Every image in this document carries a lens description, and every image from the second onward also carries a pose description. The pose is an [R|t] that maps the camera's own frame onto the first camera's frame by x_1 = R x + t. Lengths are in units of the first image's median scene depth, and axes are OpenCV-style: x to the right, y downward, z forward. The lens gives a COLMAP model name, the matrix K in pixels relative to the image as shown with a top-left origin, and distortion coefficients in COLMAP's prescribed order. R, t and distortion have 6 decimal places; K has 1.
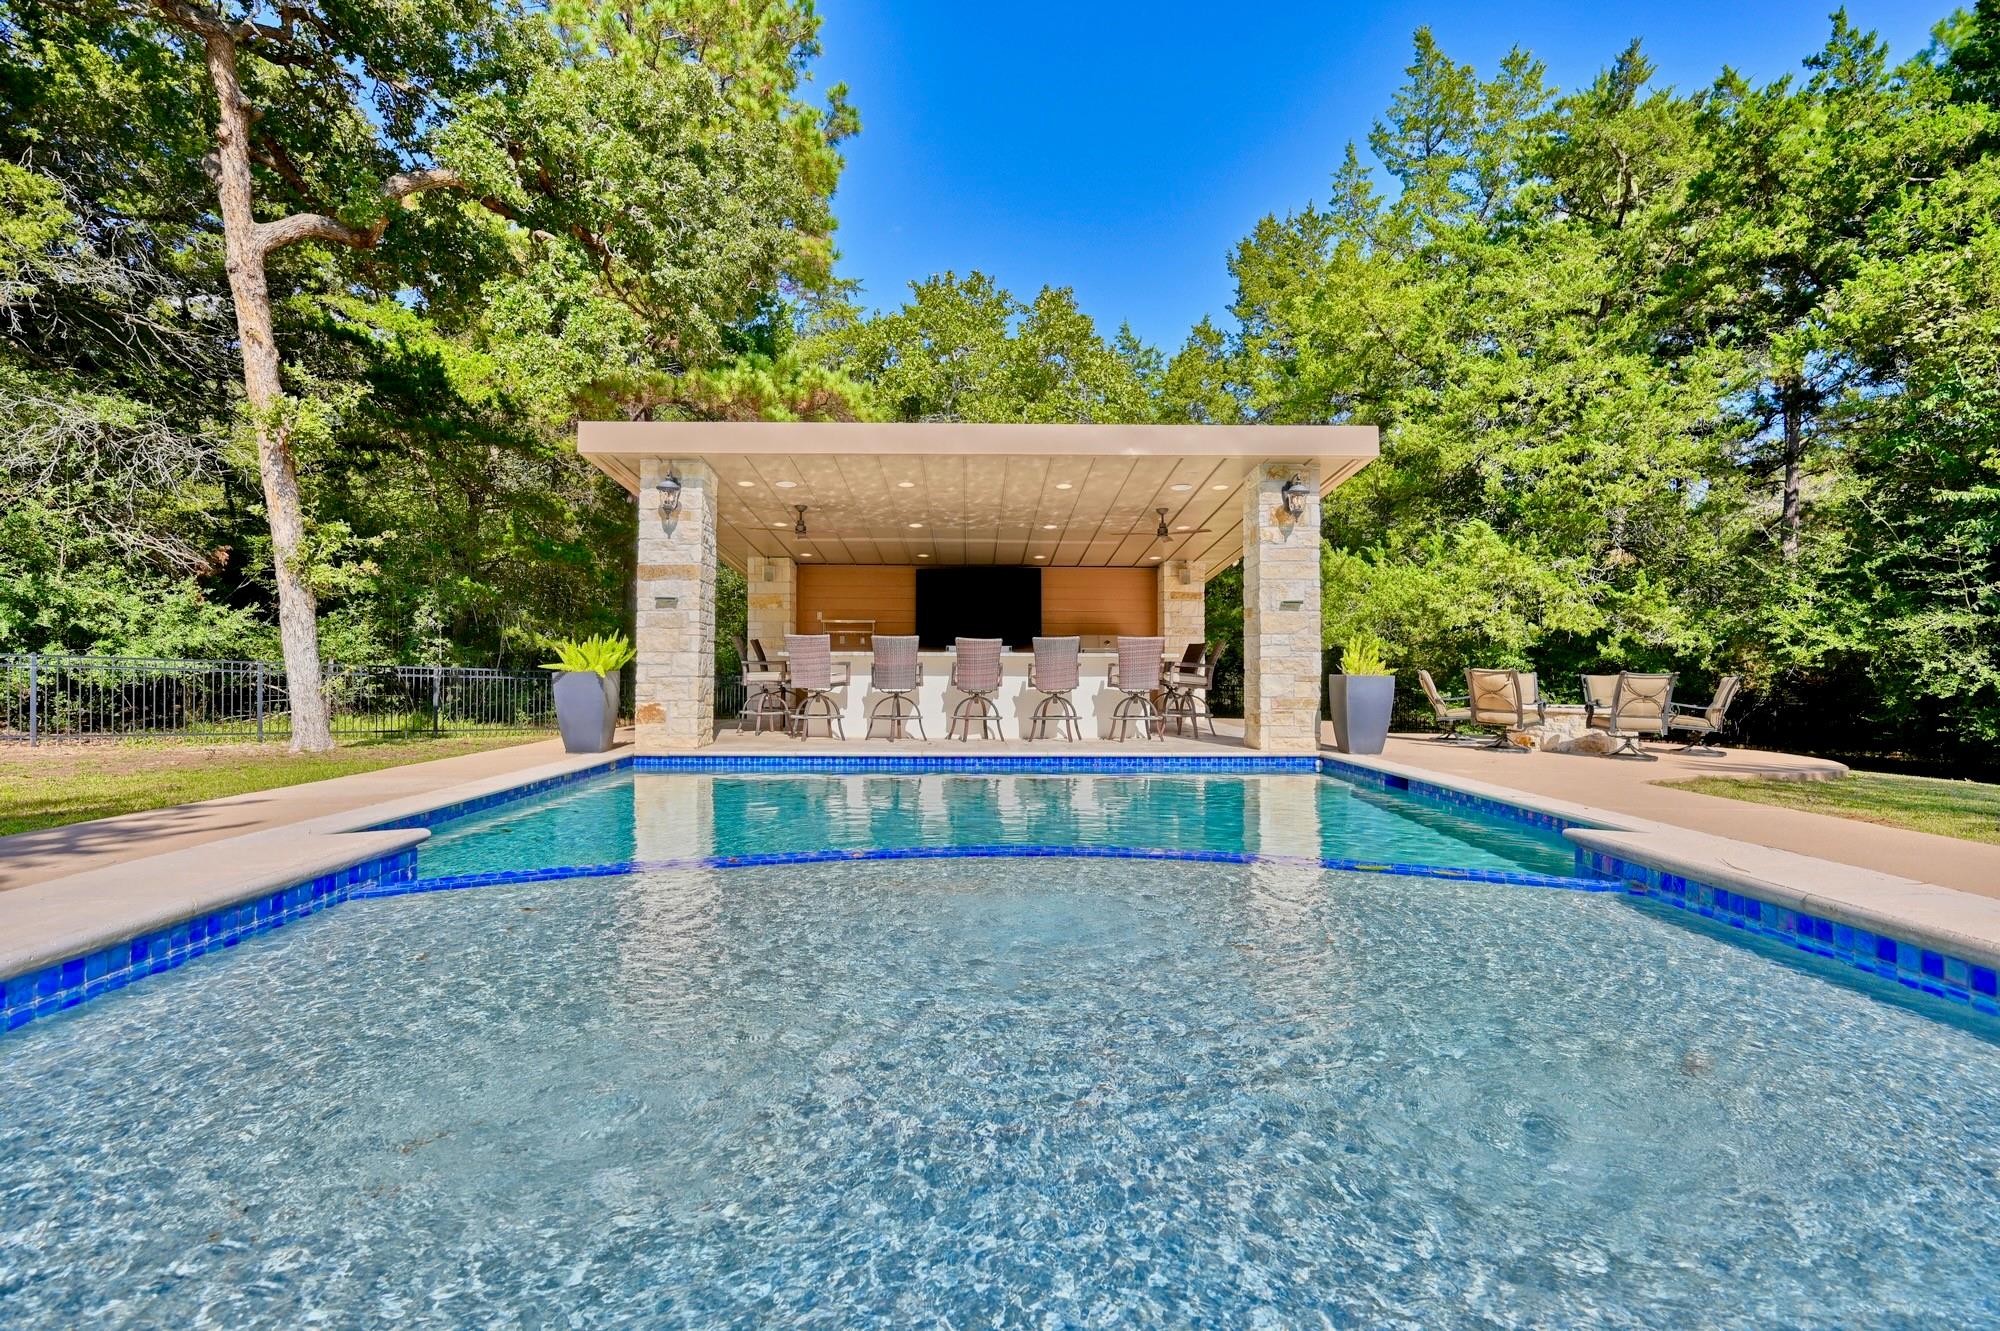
lens RADIAL K [[1035.9, 0, 1011.9], [0, 1035.9, 670.1], [0, 0, 1]] dist [-0.004138, 0.000124]
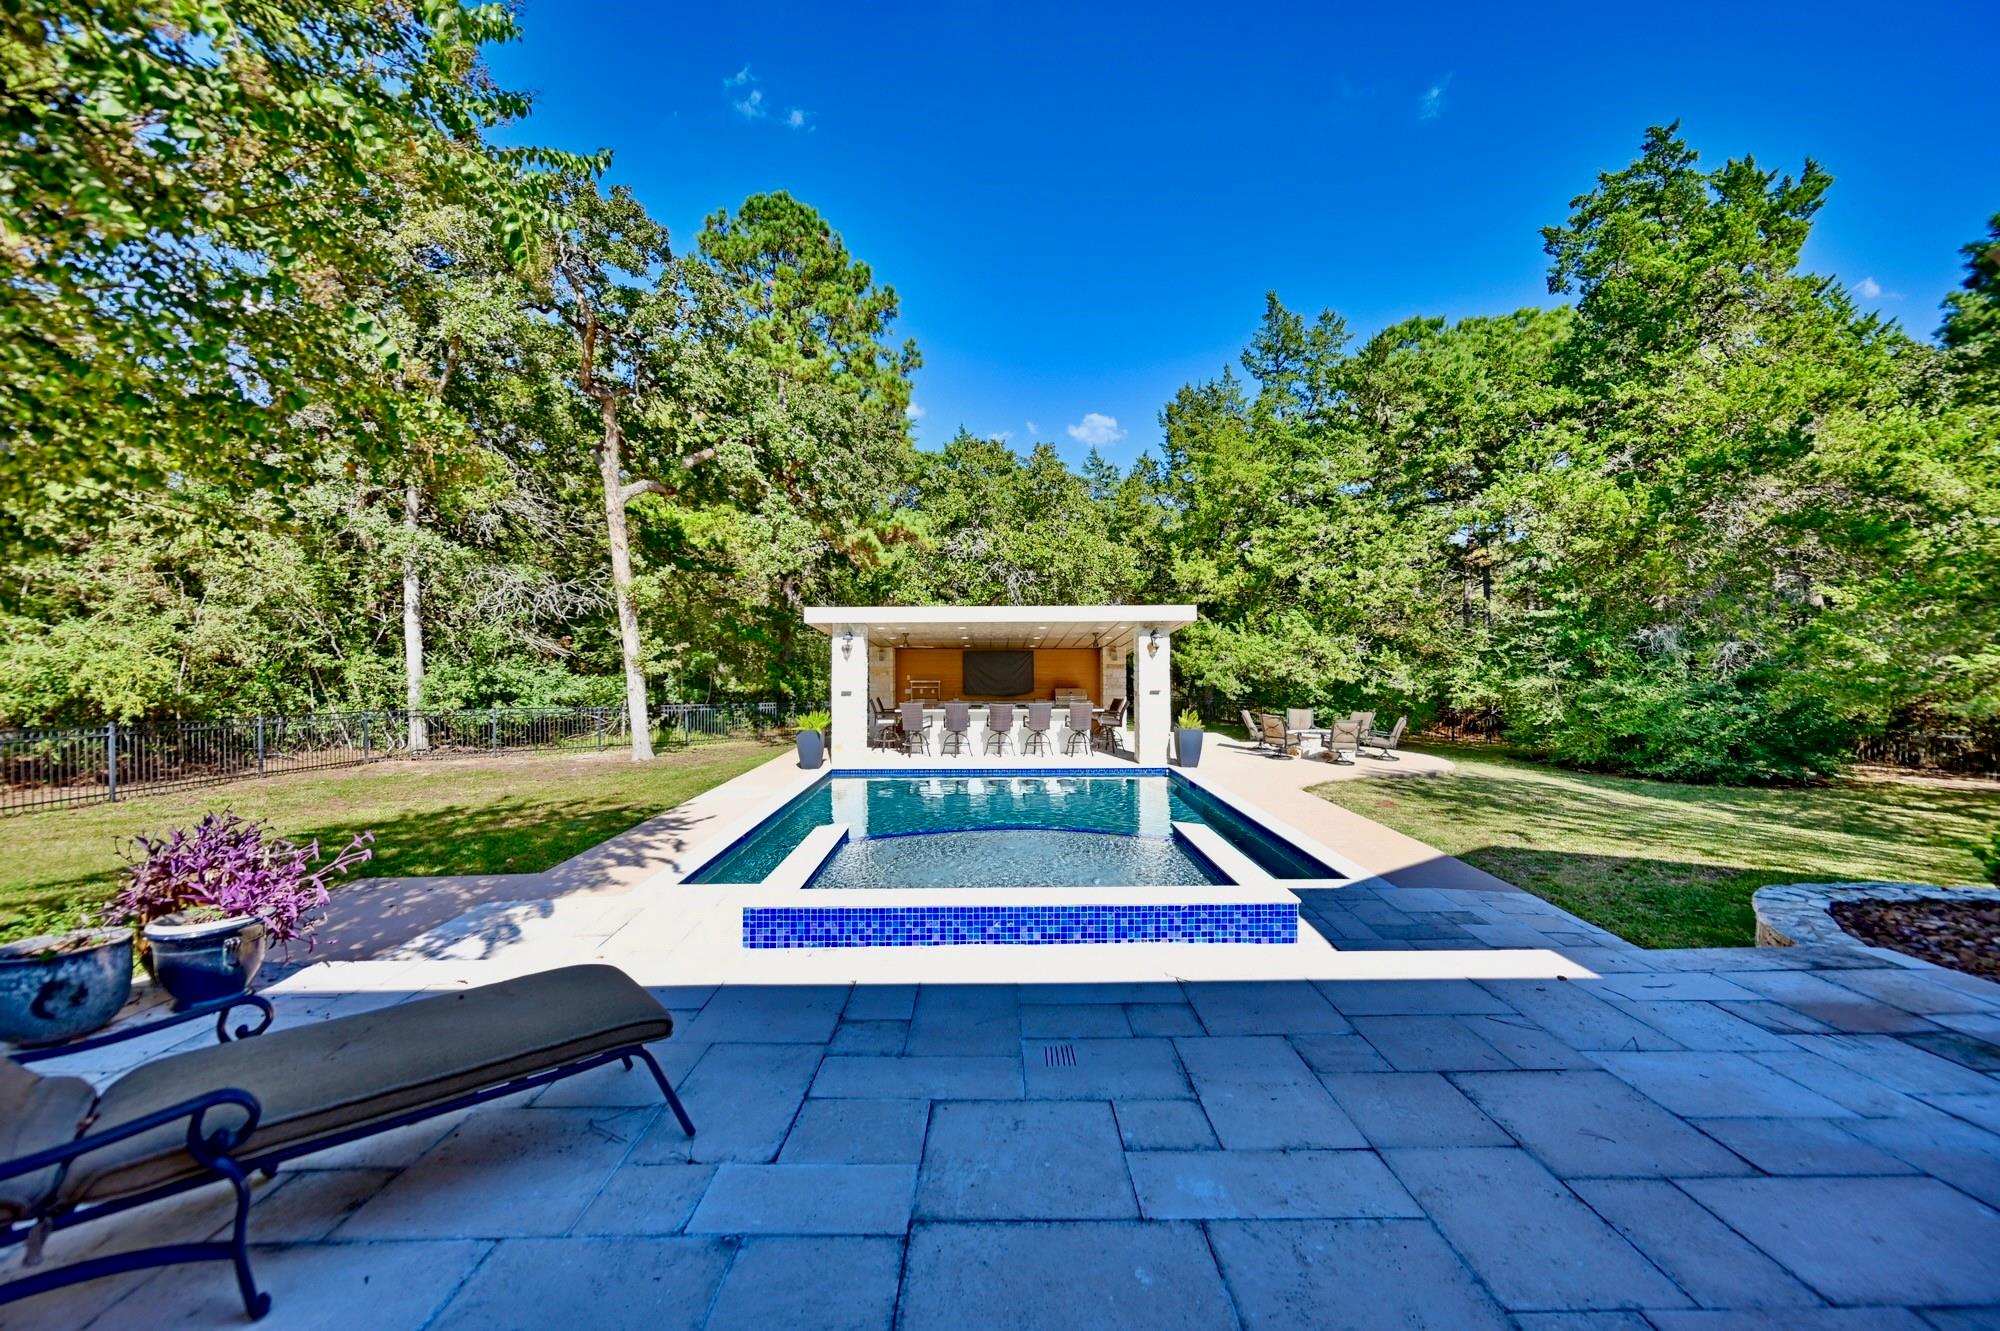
lens RADIAL K [[798.0, 0, 1005.8], [0, 798.0, 670.4], [0, 0, 1]] dist [0.001555, -0.000898]
pose [[0.999832, -0.006171, -0.017268, 0.004714], [0.006437, 0.999861, 0.015392, -0.088843], [0.017170, -0.015501, 0.999732, -0.376442]]
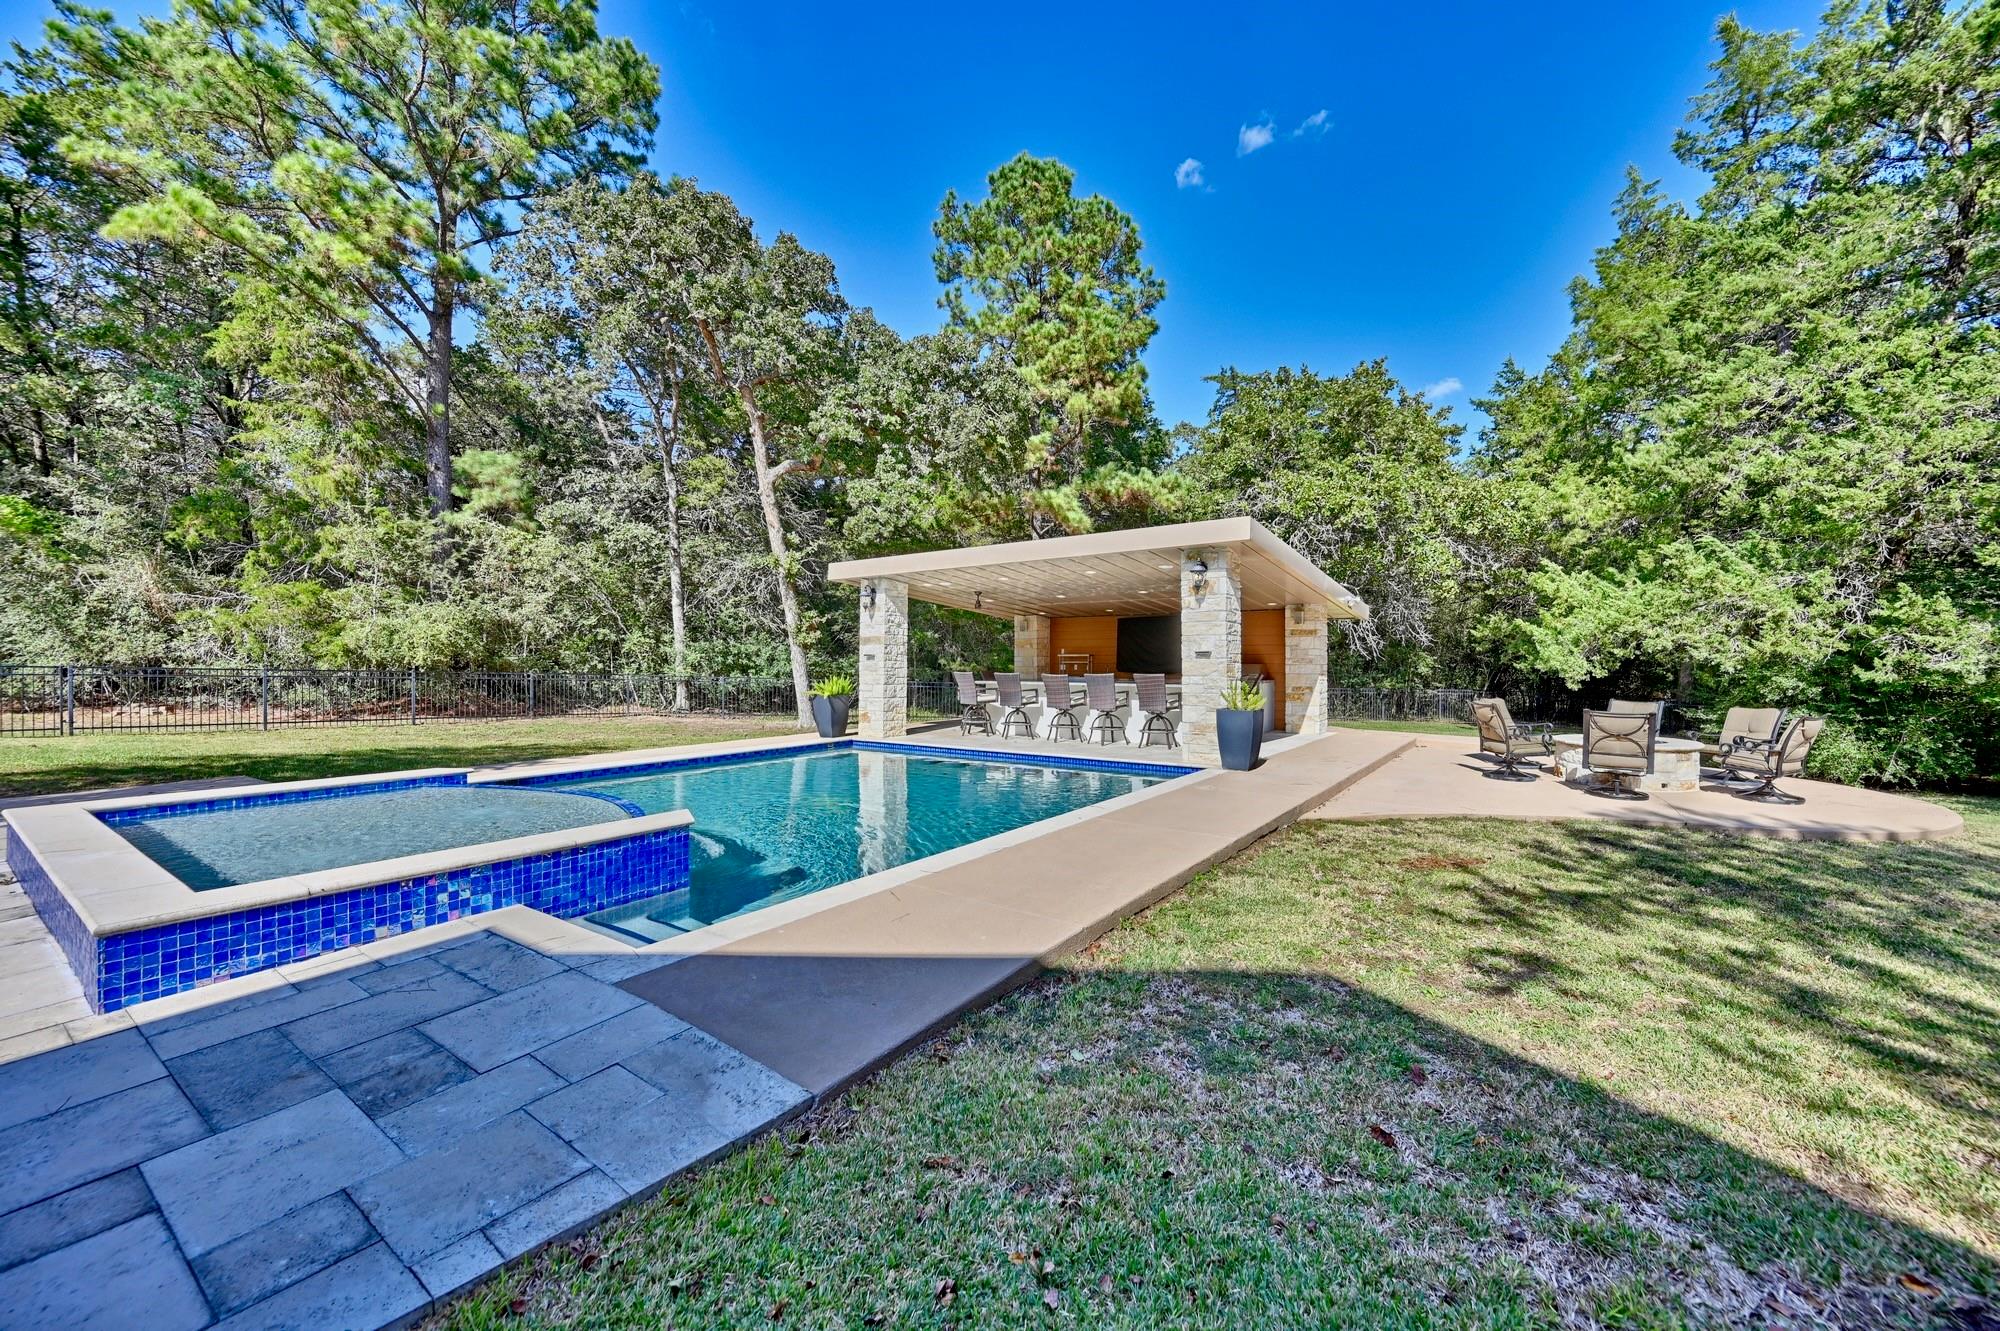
lens RADIAL K [[798.0, 0, 998.3], [0, 798.0, 663.9], [0, 0, 1]] dist [0.001555, -0.000898]
pose [[0.799206, -0.003337, -0.601048, 0.456111], [0.001151, 0.999991, -0.004020, -0.031110], [0.601057, 0.002521, 0.799202, 0.010357]]
